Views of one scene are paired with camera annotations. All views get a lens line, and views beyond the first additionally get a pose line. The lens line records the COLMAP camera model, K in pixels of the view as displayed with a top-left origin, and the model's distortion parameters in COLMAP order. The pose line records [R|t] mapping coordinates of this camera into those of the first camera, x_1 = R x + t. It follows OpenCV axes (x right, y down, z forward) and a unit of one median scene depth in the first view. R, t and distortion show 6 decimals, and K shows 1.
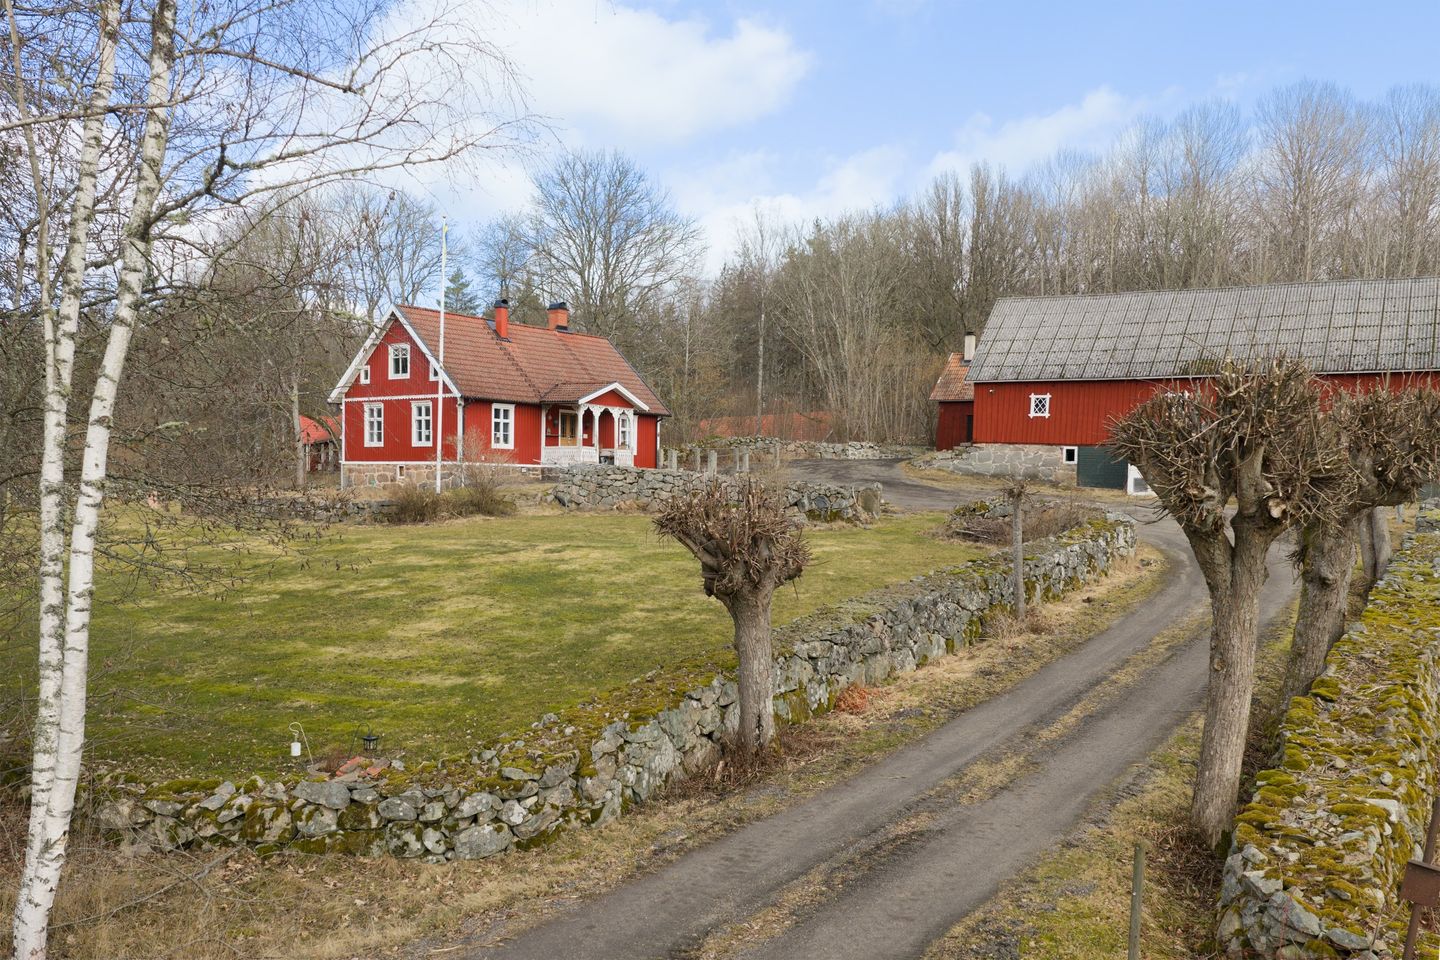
lens RADIAL K [[1234.0, 0, 725.1], [0, 1234.0, 561.4], [0, 0, 1]] dist [0.013580, 0.002515]
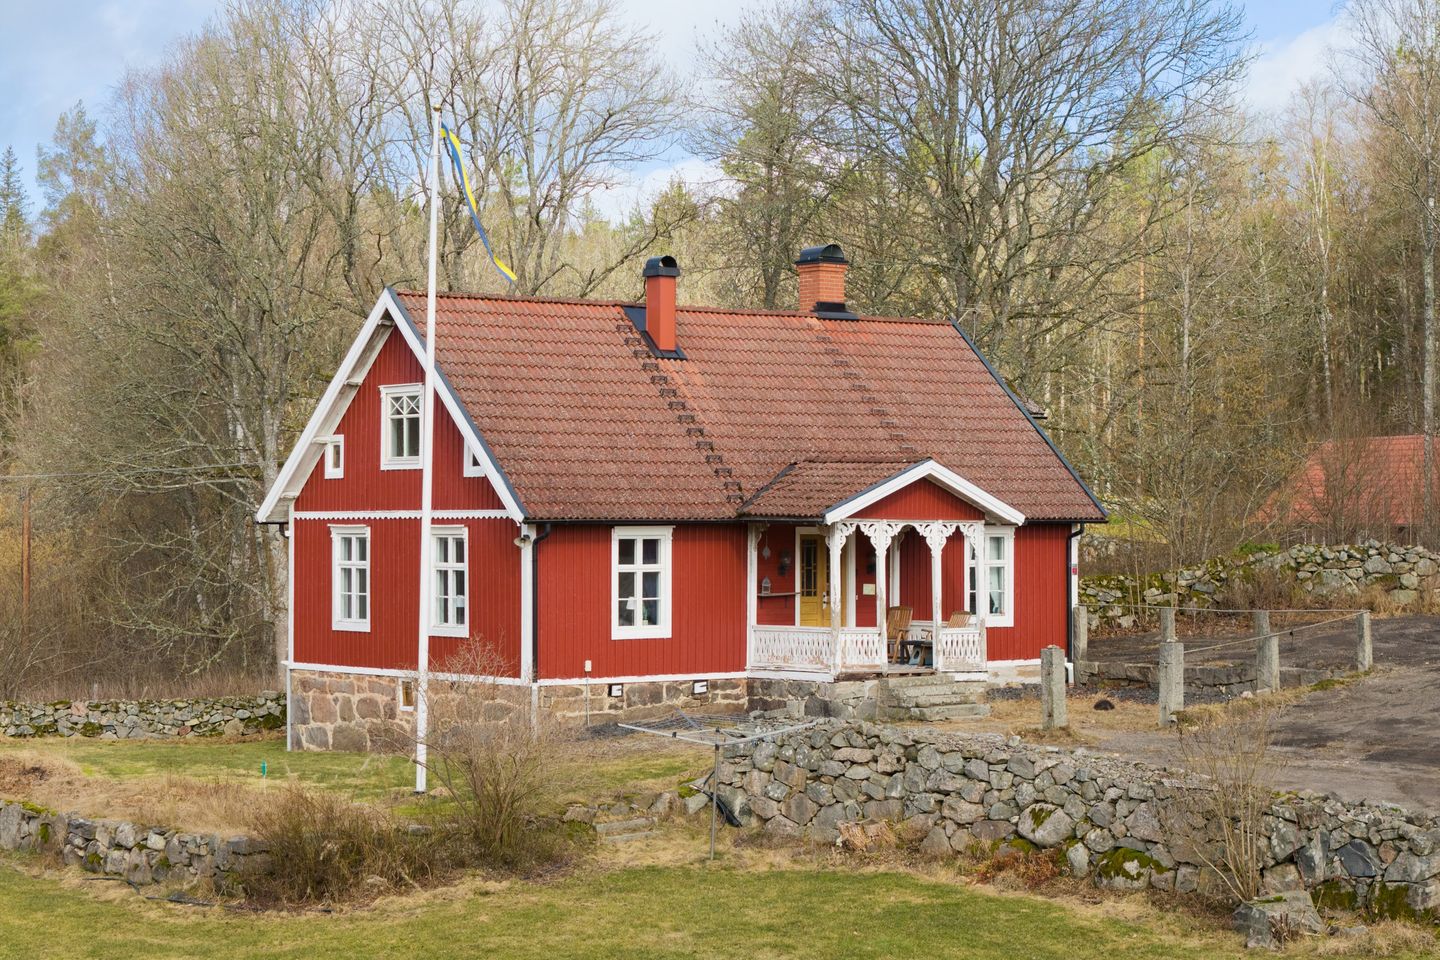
lens RADIAL K [[2908.7, 0, 720.0], [0, 2908.7, 480.0], [0, 0, 1]] dist [-0.175613, 0.484464]
pose [[0.966167, -0.022119, -0.256969, 0.084726], [0.001621, 0.996817, -0.079709, -0.066507], [0.257914, 0.076595, 0.963127, 0.099067]]
